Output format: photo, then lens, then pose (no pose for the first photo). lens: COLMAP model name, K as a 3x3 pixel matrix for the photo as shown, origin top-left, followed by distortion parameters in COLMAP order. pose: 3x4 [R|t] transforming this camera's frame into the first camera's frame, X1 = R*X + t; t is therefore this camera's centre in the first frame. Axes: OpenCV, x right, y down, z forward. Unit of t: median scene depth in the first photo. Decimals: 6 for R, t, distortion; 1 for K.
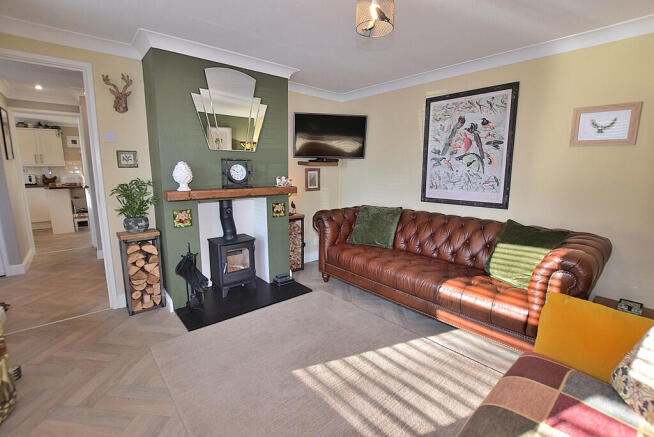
lens RADIAL K [[301.7, 0, 329.8], [0, 301.7, 215.8], [0, 0, 1]] dist [-0.001055, -0.000293]
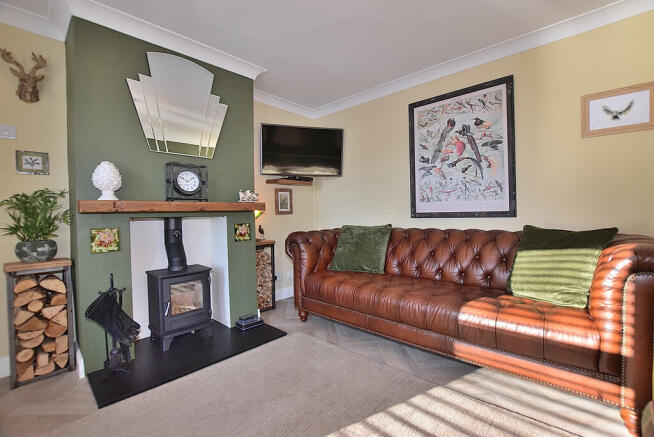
lens RADIAL K [[293.2, 0, 329.1], [0, 293.2, 217.7], [0, 0, 1]] dist [-0.014647, 0.000746]
pose [[0.994141, -0.028404, 0.104288, -0.023315], [0.043174, 0.988893, -0.142221, 0.073183], [-0.099090, 0.145890, 0.984326, 0.235031]]
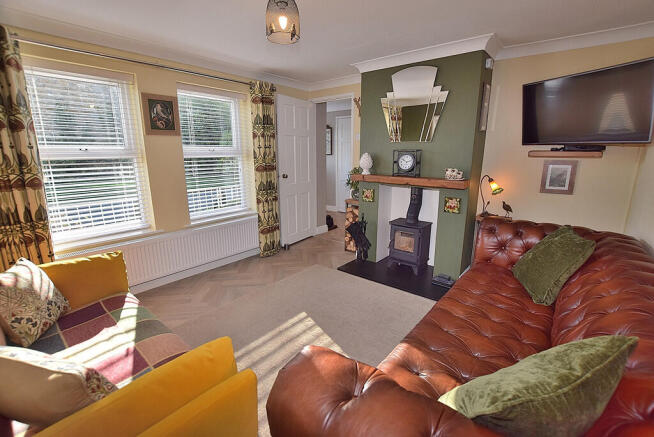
lens RADIAL K [[293.2, 0, 329.1], [0, 293.2, 217.7], [0, 0, 1]] dist [-0.014647, 0.000746]
pose [[0.166321, 0.207961, -0.963893, 0.721917], [-0.160438, 0.970190, 0.181636, -0.097324], [0.972932, 0.124435, 0.194728, 0.549817]]
